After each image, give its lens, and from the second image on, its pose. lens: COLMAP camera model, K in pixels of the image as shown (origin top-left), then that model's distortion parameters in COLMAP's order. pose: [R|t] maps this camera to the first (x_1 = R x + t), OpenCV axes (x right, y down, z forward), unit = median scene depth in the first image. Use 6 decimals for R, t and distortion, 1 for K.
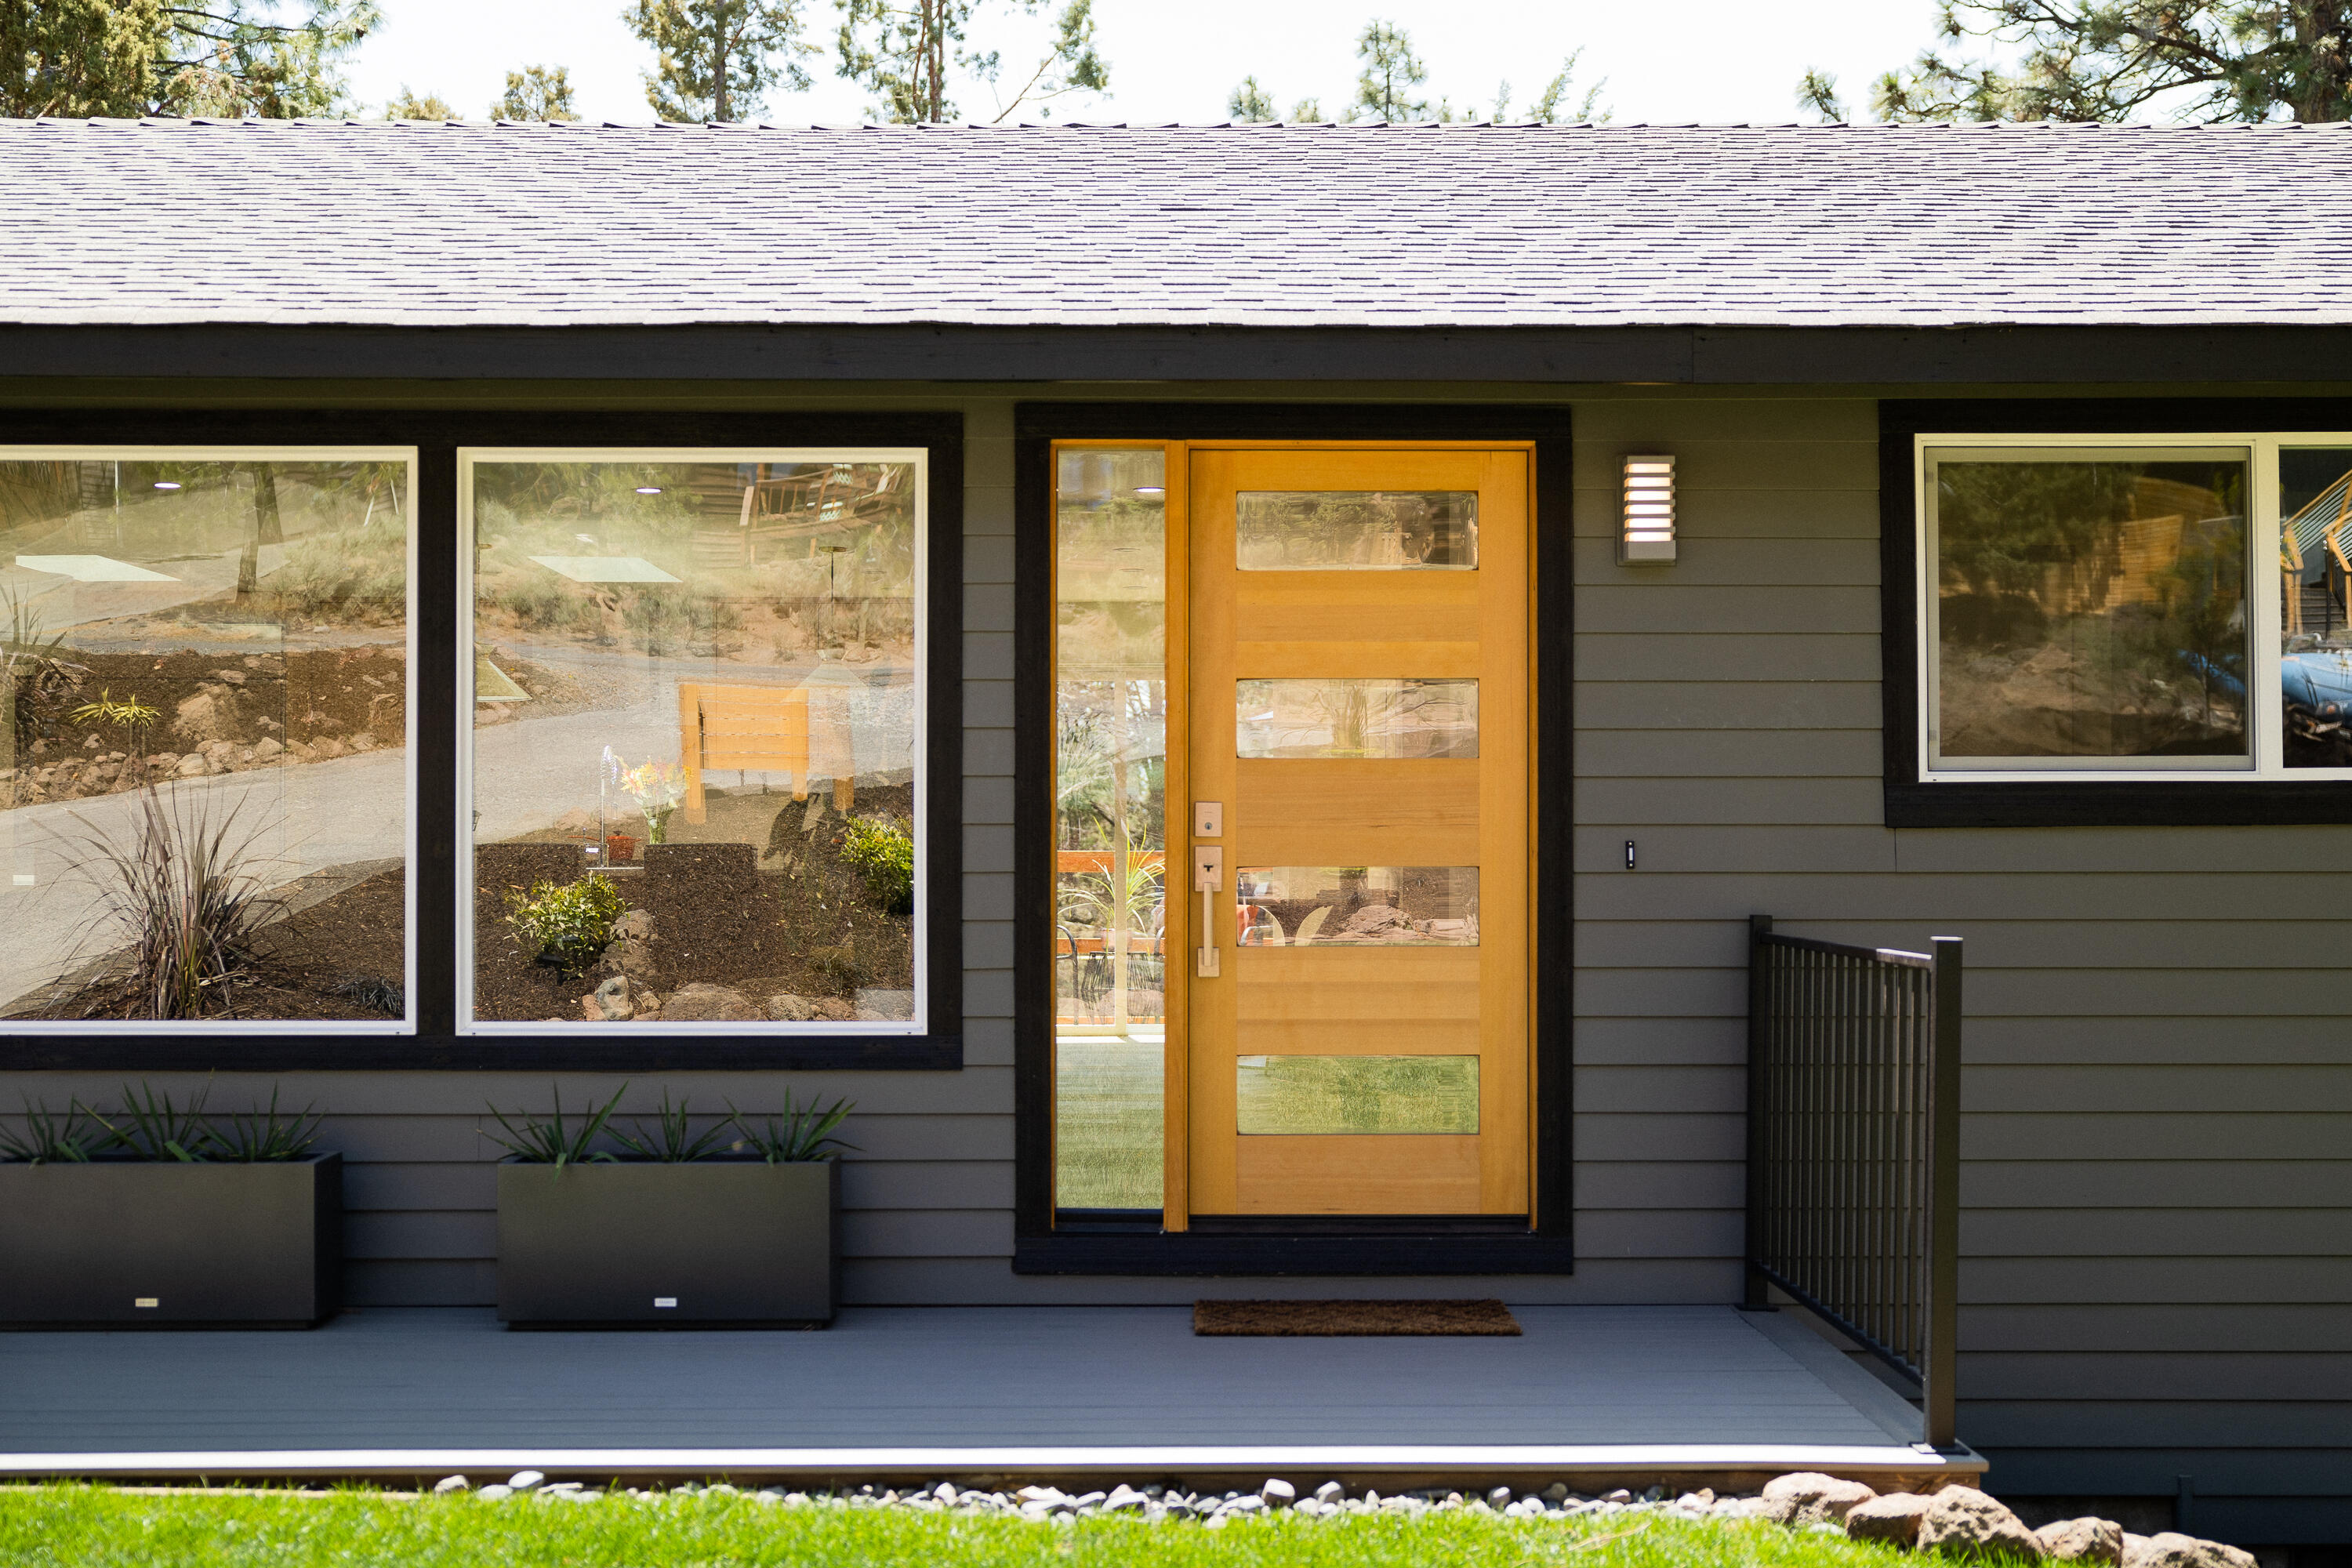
lens RADIAL K [[3083.9, 0, 1176.0], [0, 3083.9, 784.0], [0, 0, 1]] dist [-0.020257, -0.047562]
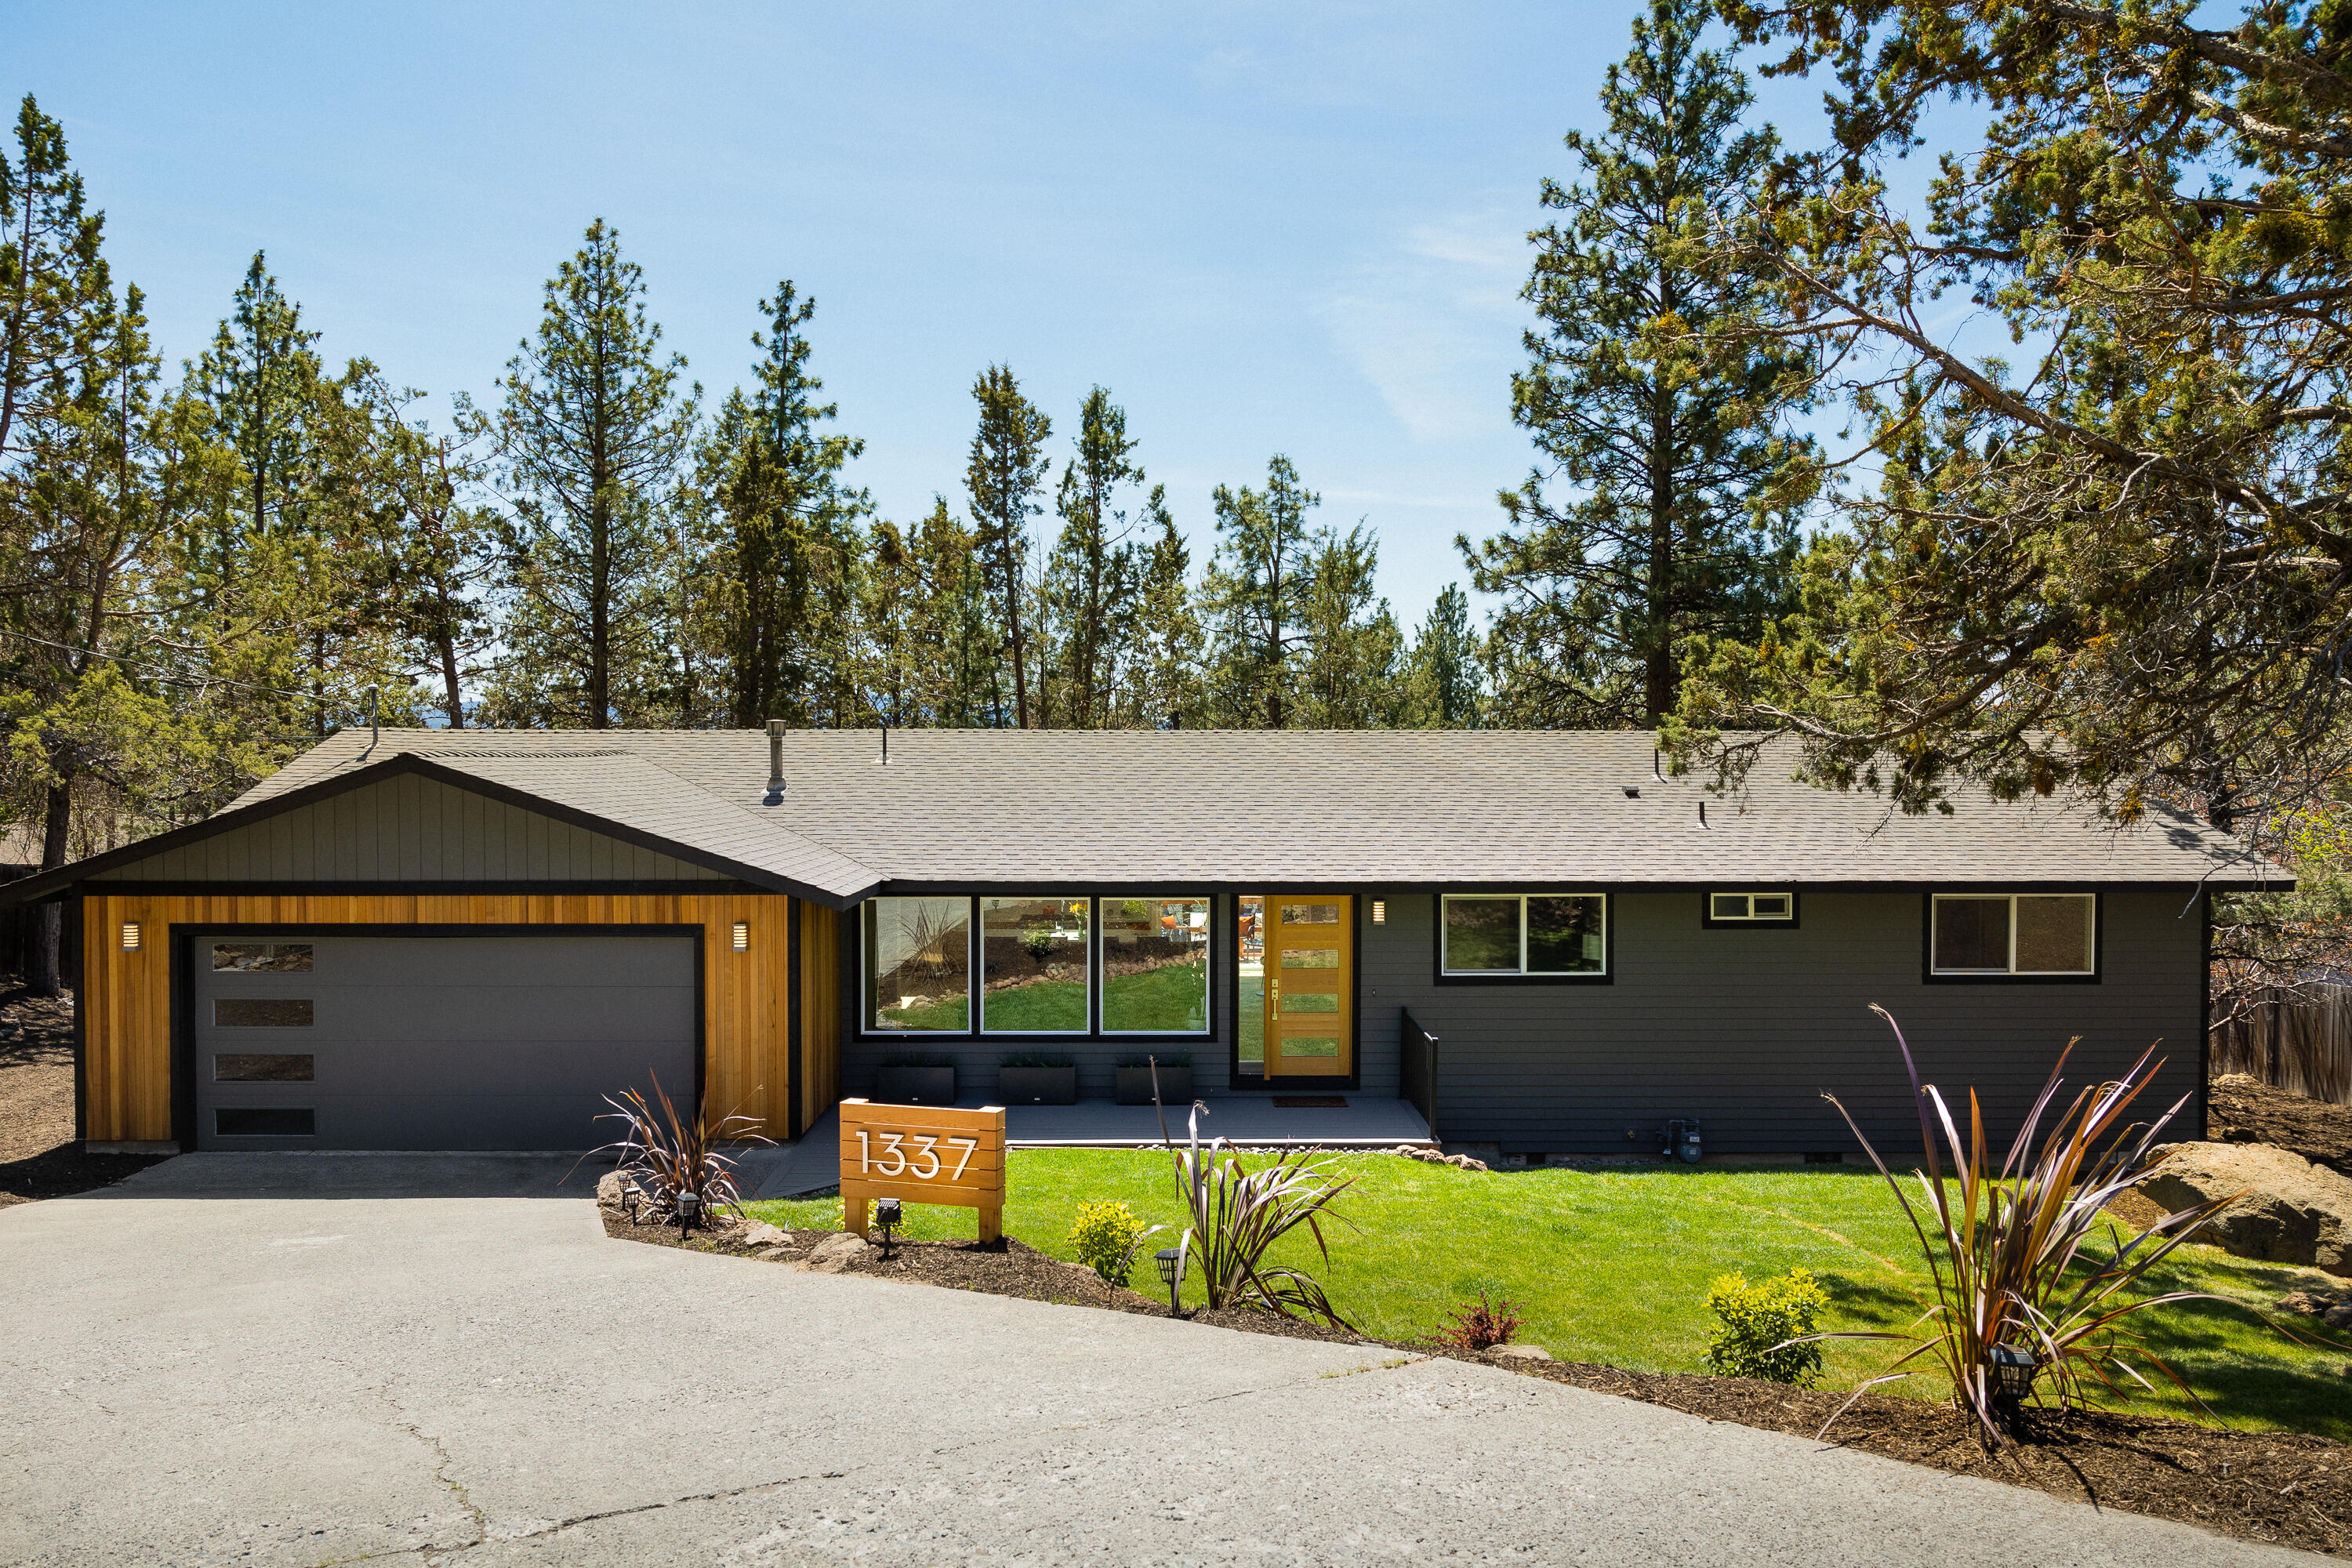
lens RADIAL K [[1611.0, 0, 1176.0], [0, 1611.0, 784.0], [0, 0, 1]] dist [-0.004459, 0.003036]
pose [[0.999900, 0.001018, 0.014078, -0.159518], [-0.001693, 0.998842, 0.048074, -0.373452], [-0.014013, -0.048093, 0.998745, -1.218140]]
